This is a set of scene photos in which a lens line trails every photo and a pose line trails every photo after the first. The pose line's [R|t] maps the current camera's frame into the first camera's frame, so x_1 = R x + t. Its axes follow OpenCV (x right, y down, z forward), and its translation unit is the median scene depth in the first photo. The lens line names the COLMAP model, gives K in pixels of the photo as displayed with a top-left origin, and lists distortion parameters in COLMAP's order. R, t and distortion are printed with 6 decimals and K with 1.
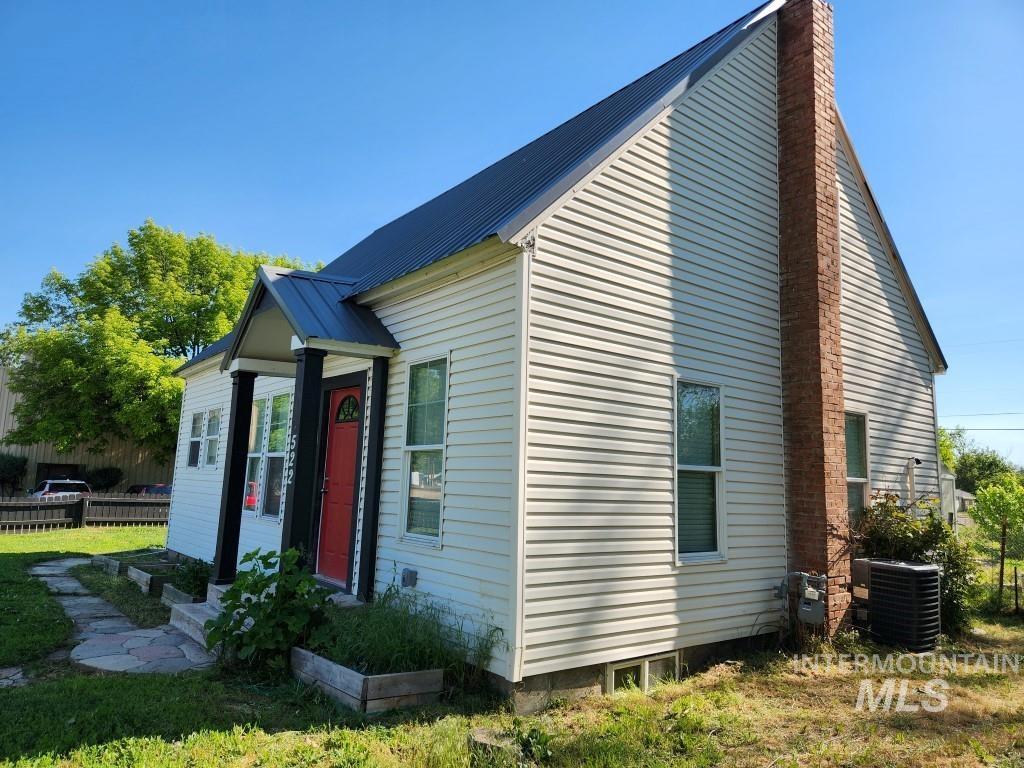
lens RADIAL K [[725.8, 0, 512.5], [0, 725.8, 368.3], [0, 0, 1]] dist [0.049529, -0.004584]
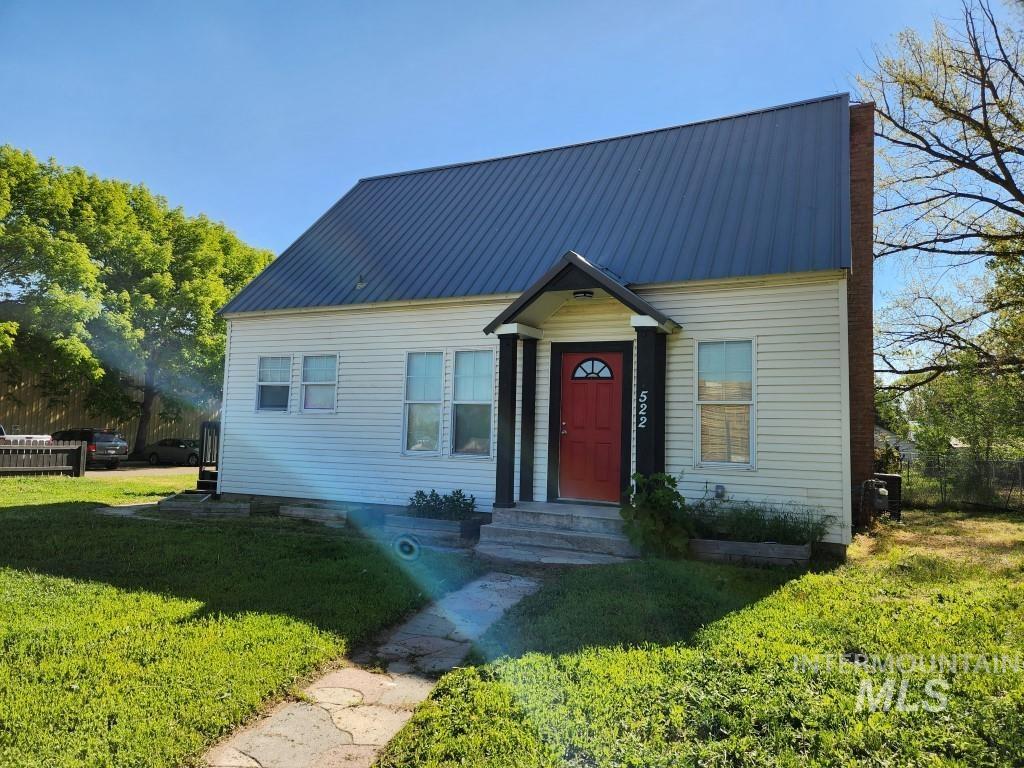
lens RADIAL K [[700.4, 0, 512.0], [0, 700.4, 384.0], [0, 0, 1]] dist [0.081086, -0.068827]
pose [[0.895114, 0.023795, 0.445202, -0.967147], [-0.065424, 0.994775, 0.078371, -0.005607], [-0.441011, -0.099278, 0.891994, -0.037375]]
